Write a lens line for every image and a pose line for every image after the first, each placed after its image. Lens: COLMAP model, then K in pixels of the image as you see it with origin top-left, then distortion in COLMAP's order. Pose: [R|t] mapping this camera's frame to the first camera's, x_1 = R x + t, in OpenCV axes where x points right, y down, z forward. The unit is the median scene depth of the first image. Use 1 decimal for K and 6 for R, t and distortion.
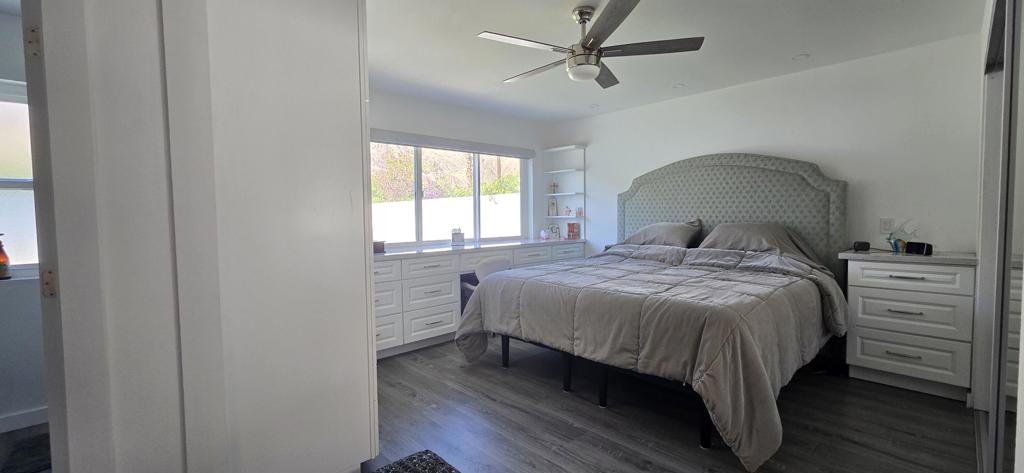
lens RADIAL K [[427.5, 0, 515.3], [0, 427.5, 240.3], [0, 0, 1]] dist [0.017855, 0.000176]
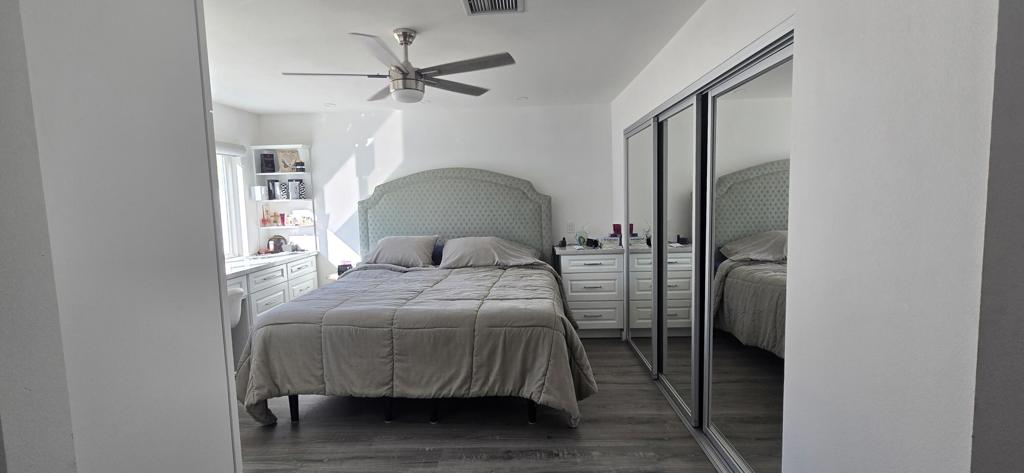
lens RADIAL K [[462.0, 0, 503.9], [0, 462.0, 236.7], [0, 0, 1]] dist [0.003315, 0.001210]
pose [[0.704994, -0.071439, 0.705606, -0.401310], [0.056732, 0.997406, 0.044299, -0.089754], [-0.706940, 0.008799, 0.707219, 0.086800]]
